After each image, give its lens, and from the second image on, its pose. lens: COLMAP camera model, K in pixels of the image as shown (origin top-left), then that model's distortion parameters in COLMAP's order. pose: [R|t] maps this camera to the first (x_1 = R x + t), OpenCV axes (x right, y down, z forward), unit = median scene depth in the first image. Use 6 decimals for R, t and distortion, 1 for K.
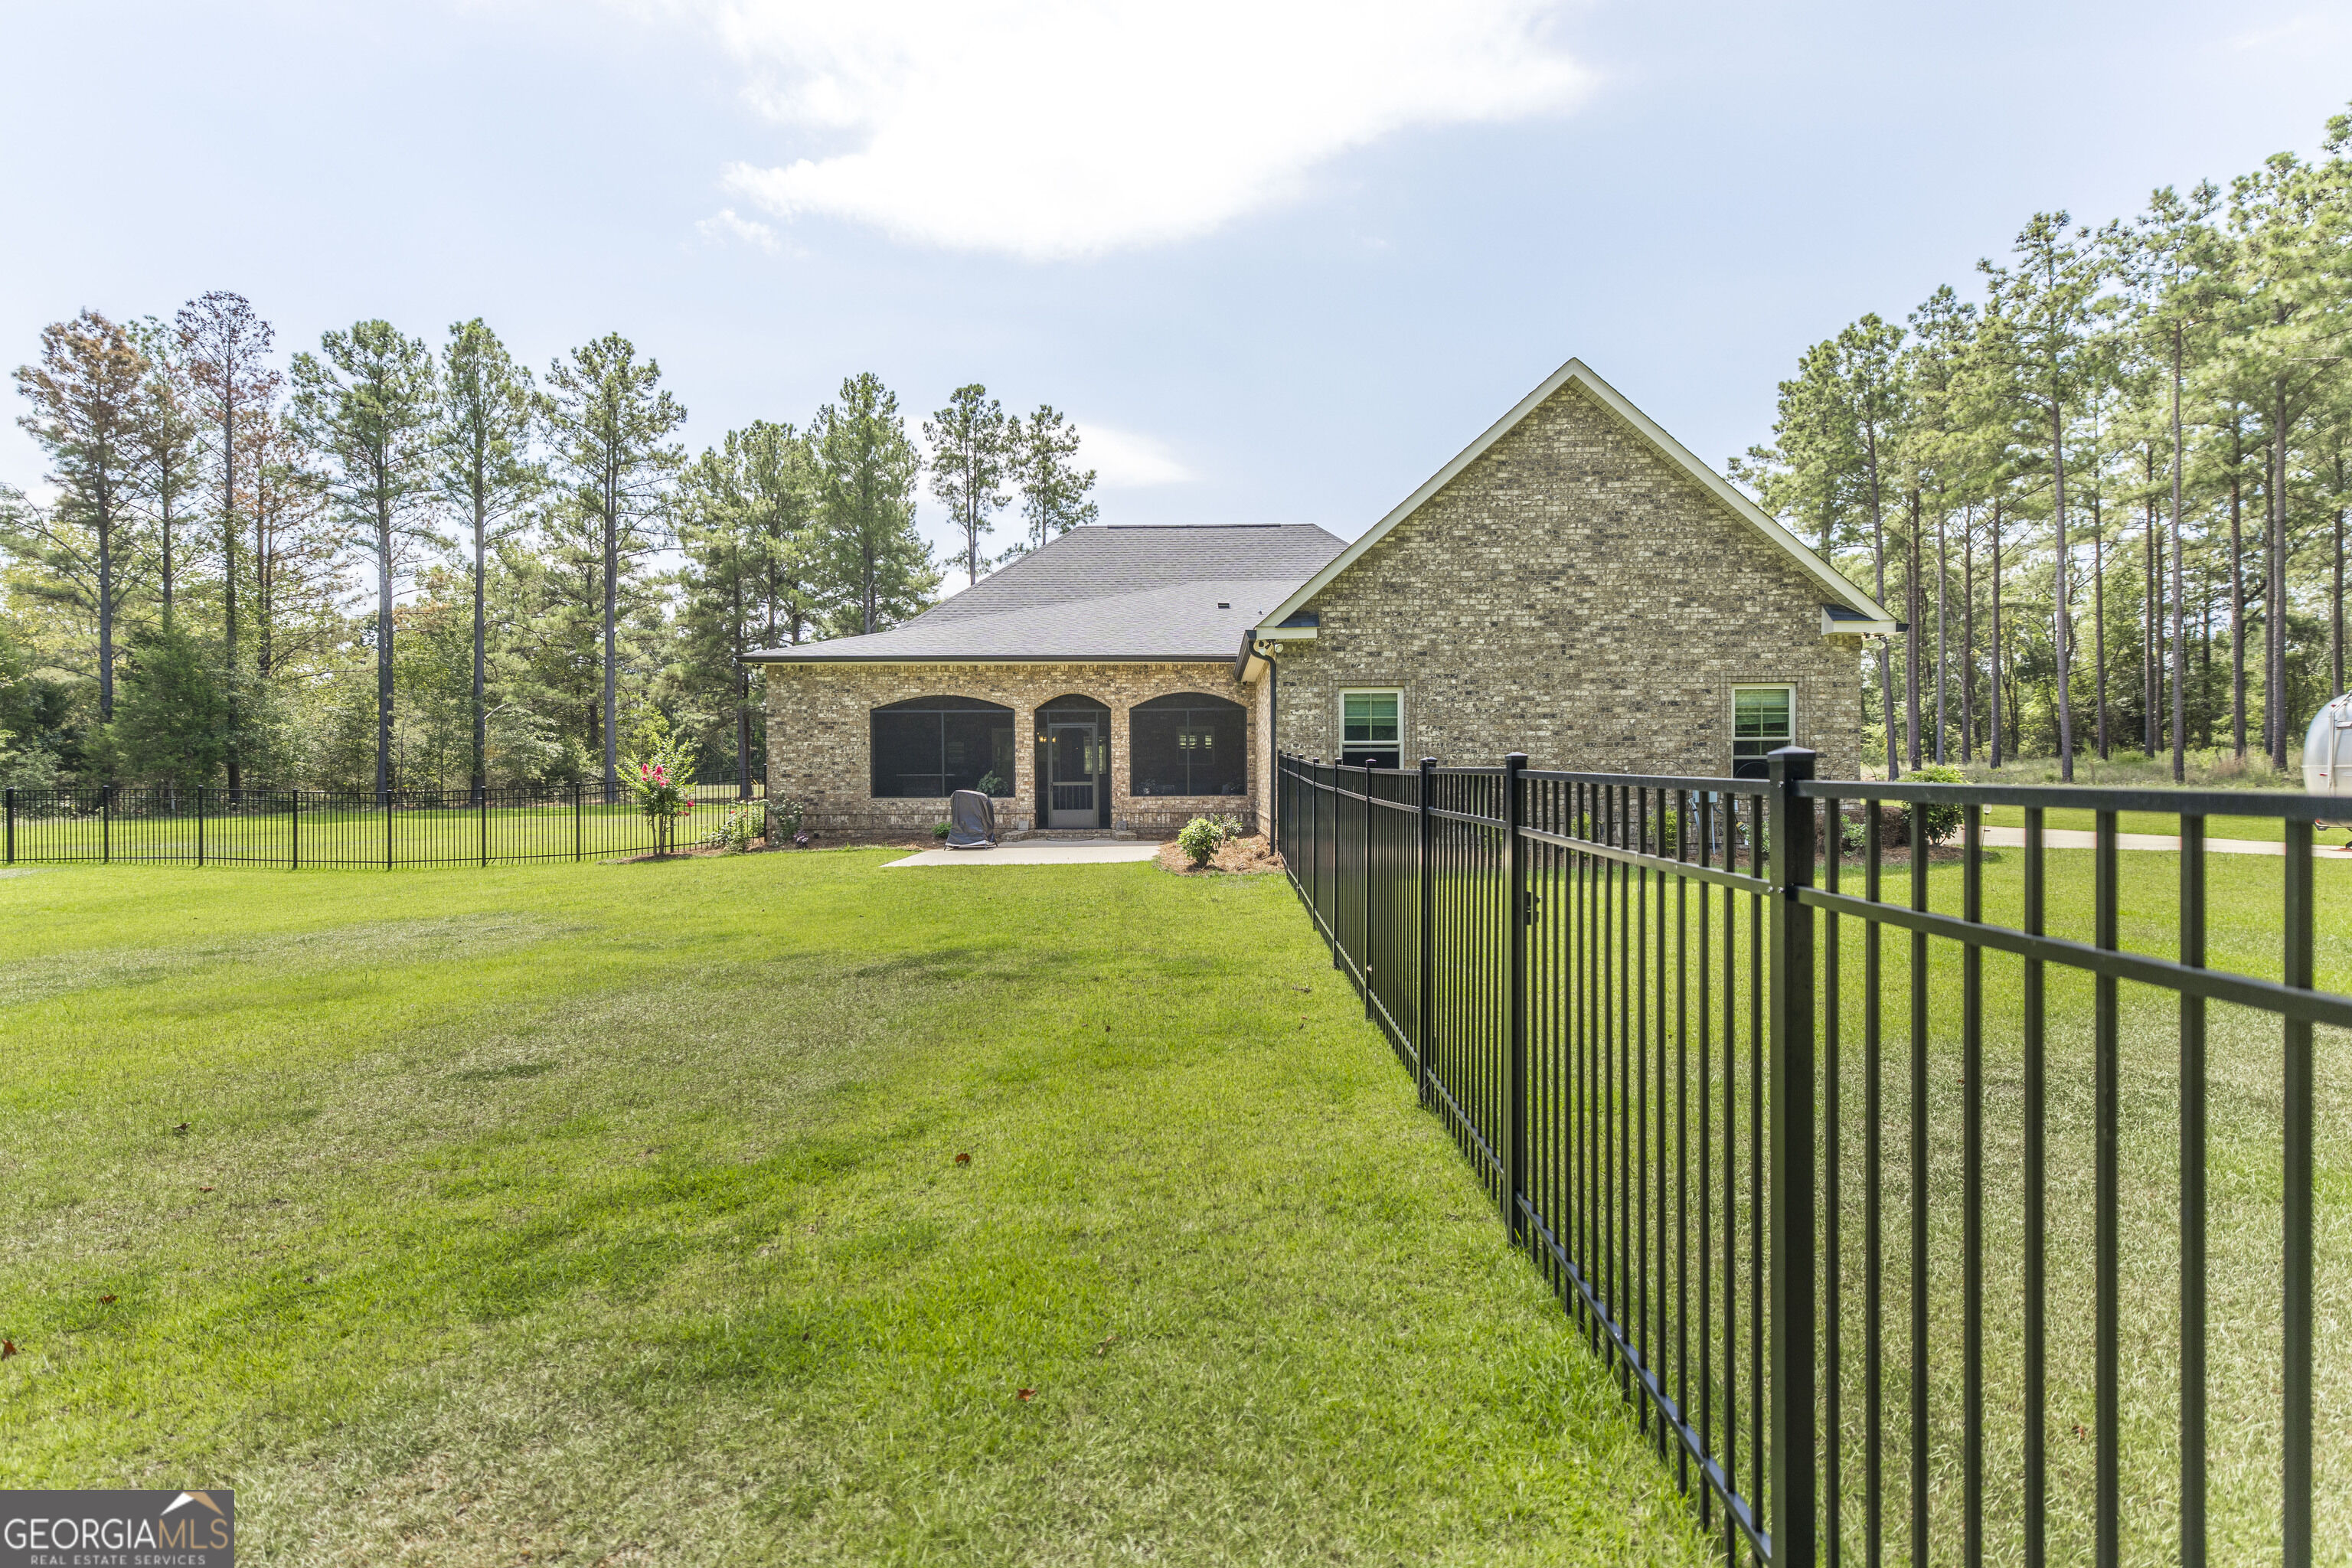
lens RADIAL K [[1175.5, 0, 1163.1], [0, 1175.5, 782.2], [0, 0, 1]] dist [0.002813, 0.000021]
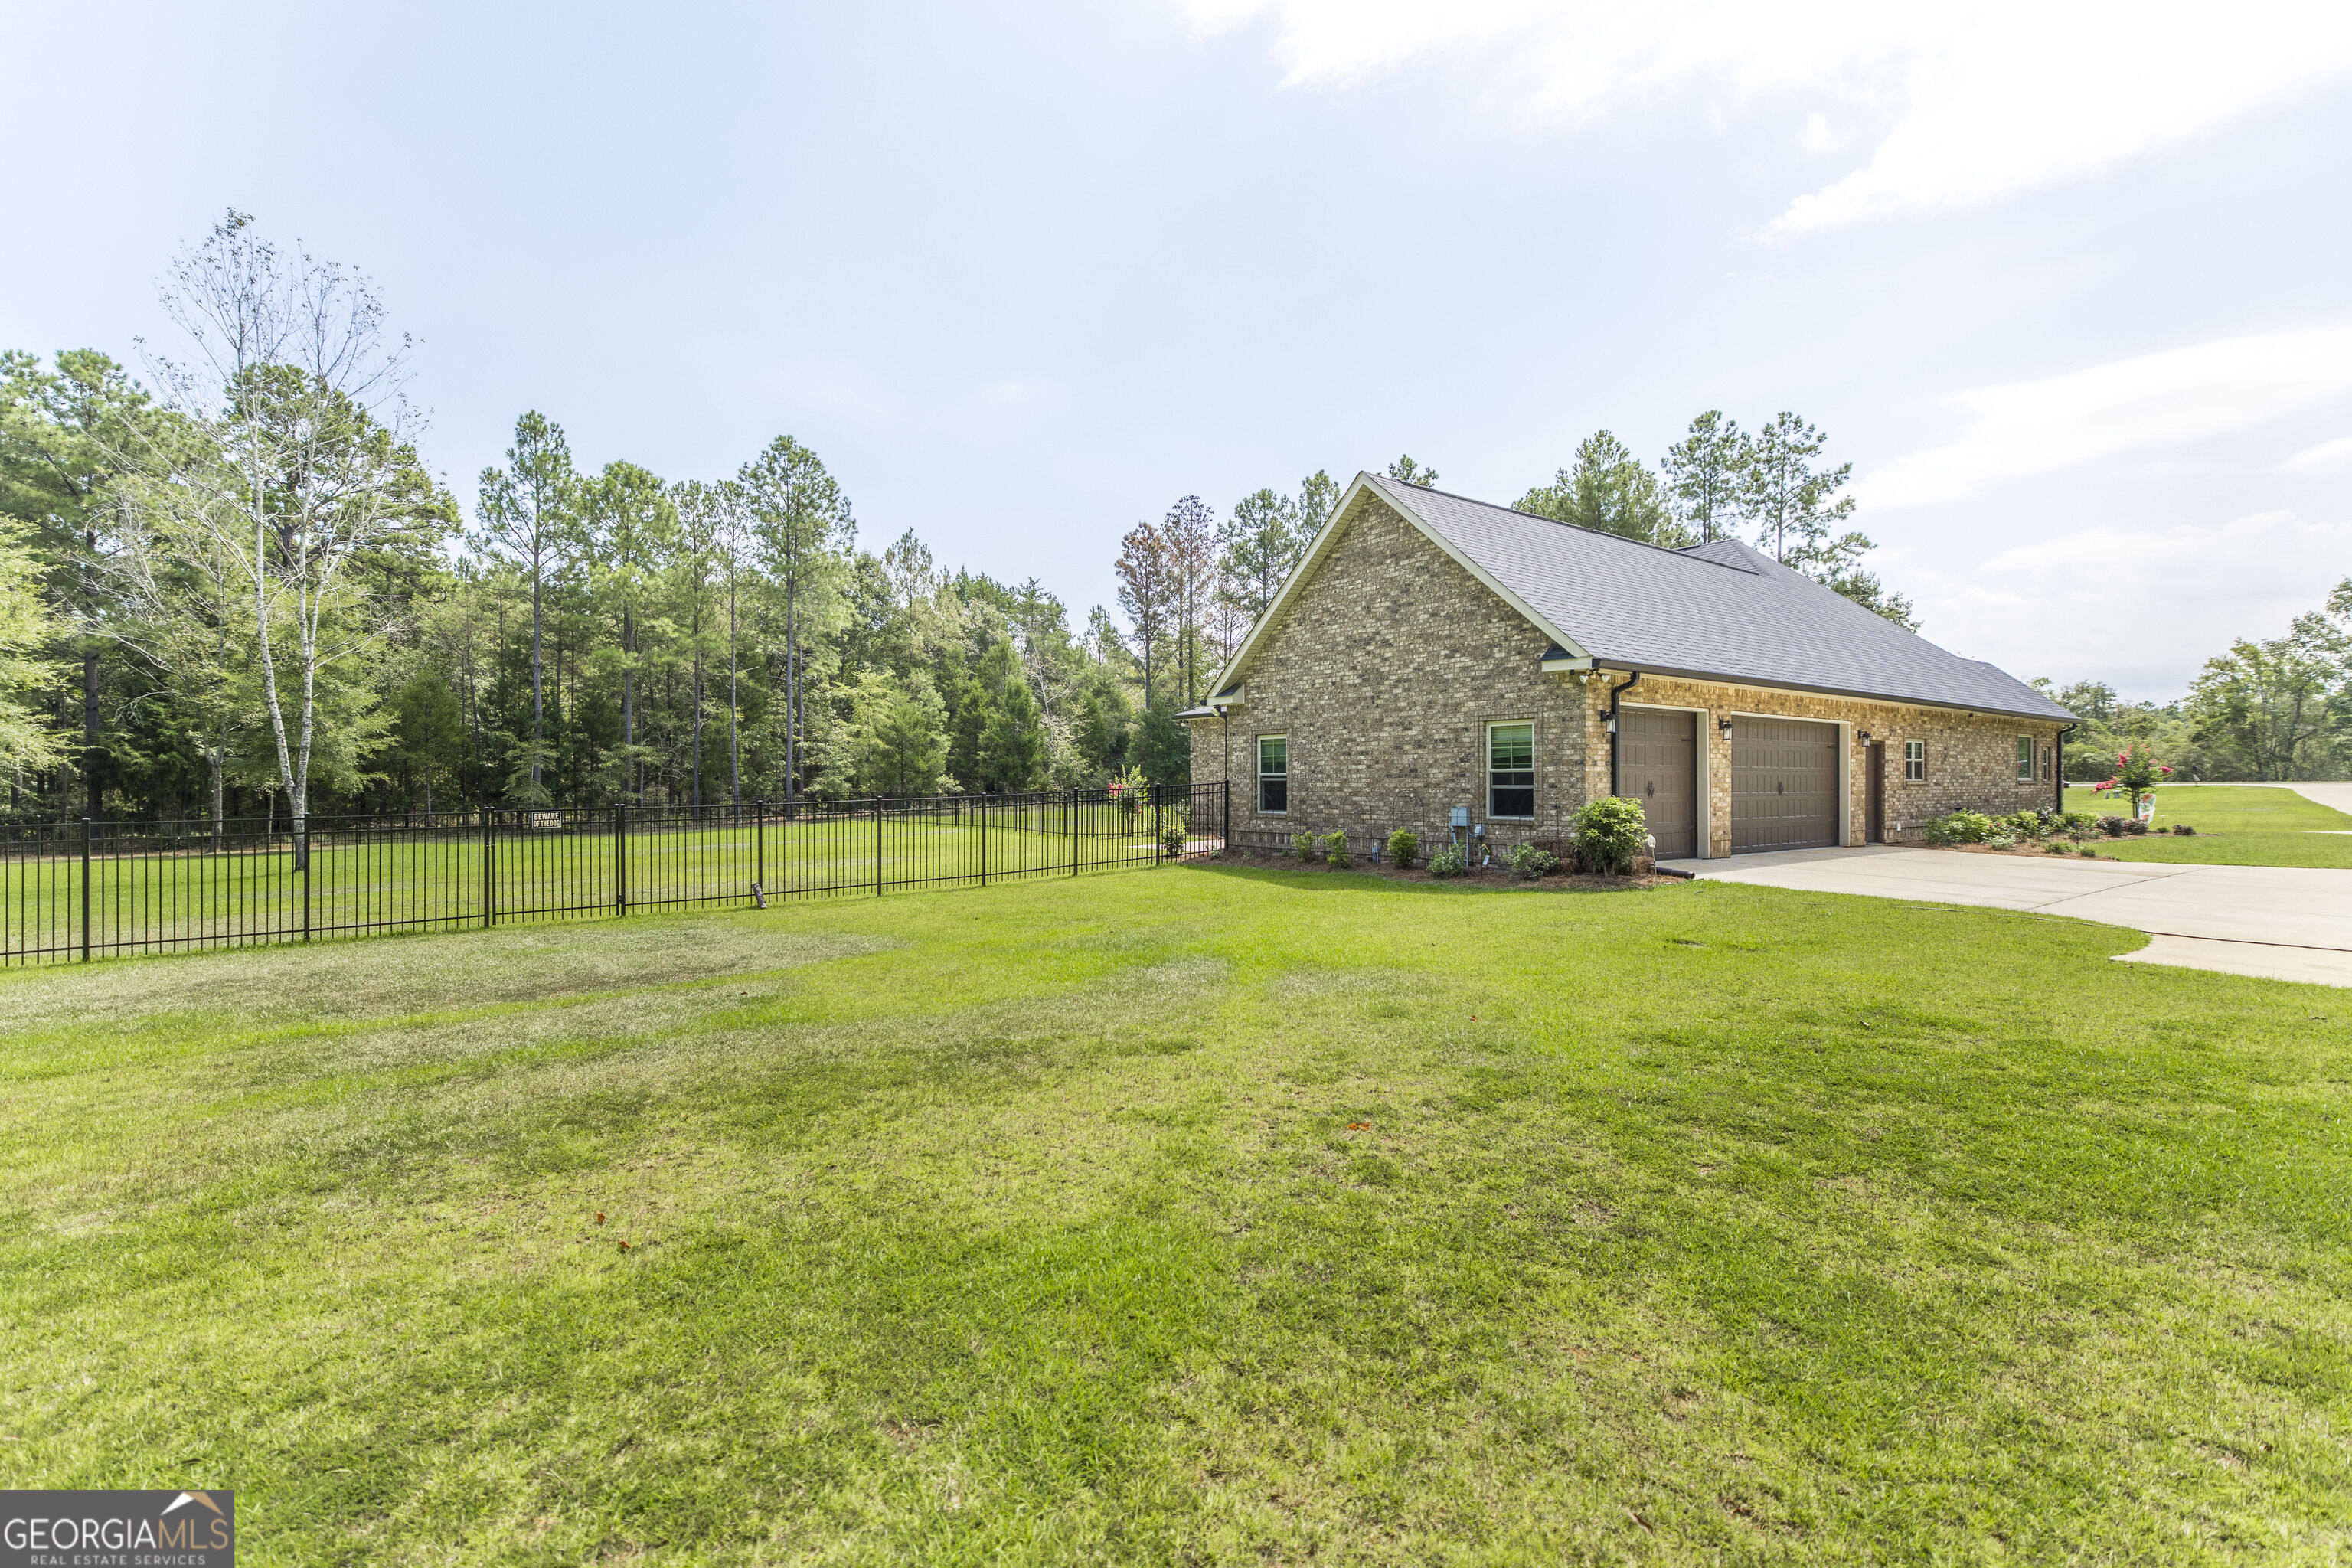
lens RADIAL K [[1035.5, 0, 1176.0], [0, 1035.5, 784.0], [0, 0, 1]] dist [0.000759, 0.000058]
pose [[0.626885, 0.005101, -0.779095, 0.407268], [0.000176, 0.999978, 0.006688, -0.011604], [0.779111, -0.004330, 0.626870, 0.053684]]
